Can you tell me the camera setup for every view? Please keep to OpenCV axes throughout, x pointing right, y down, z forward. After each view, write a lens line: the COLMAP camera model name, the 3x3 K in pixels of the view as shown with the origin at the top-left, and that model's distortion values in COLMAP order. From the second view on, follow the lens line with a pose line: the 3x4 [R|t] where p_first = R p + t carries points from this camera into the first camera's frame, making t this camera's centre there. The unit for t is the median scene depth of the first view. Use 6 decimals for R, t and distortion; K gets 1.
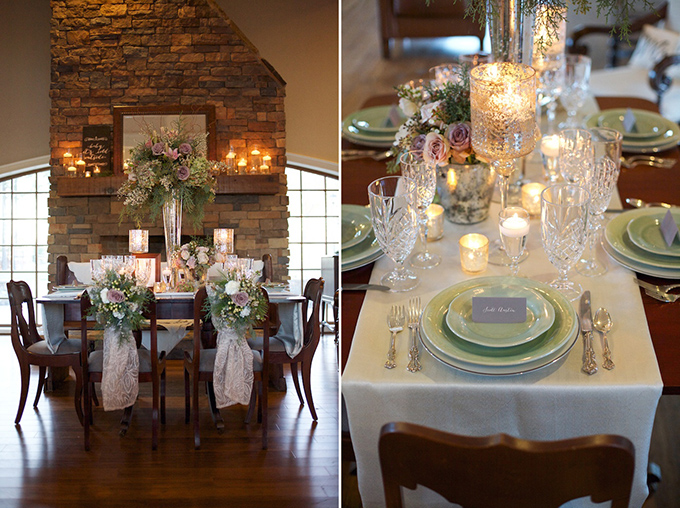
lens RADIAL K [[1342.7, 0, 339.7], [0, 1342.7, 253.8], [0, 0, 1]] dist [-0.242990, 0.000000]
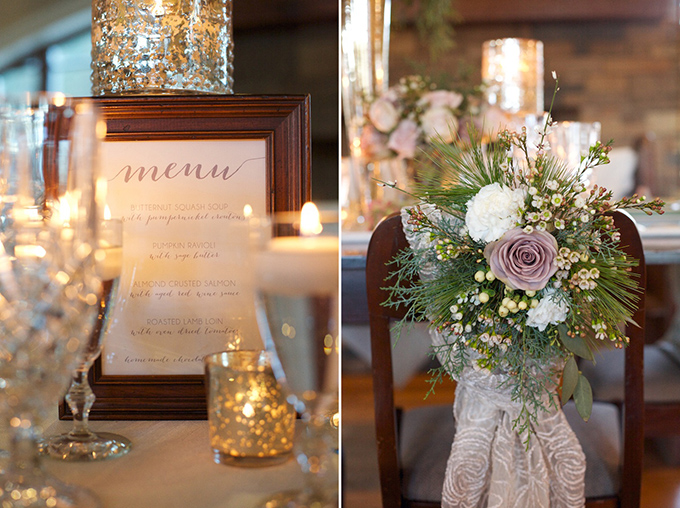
lens RADIAL K [[1535.0, 0, 340.2], [0, 1535.0, 253.8], [0, 0, 1]] dist [-0.347339, 0.000000]
pose [[0.967804, -0.002459, -0.251695, -0.032161], [0.014539, 0.998829, 0.046150, 0.016874], [0.251286, -0.048324, 0.966706, 0.631333]]
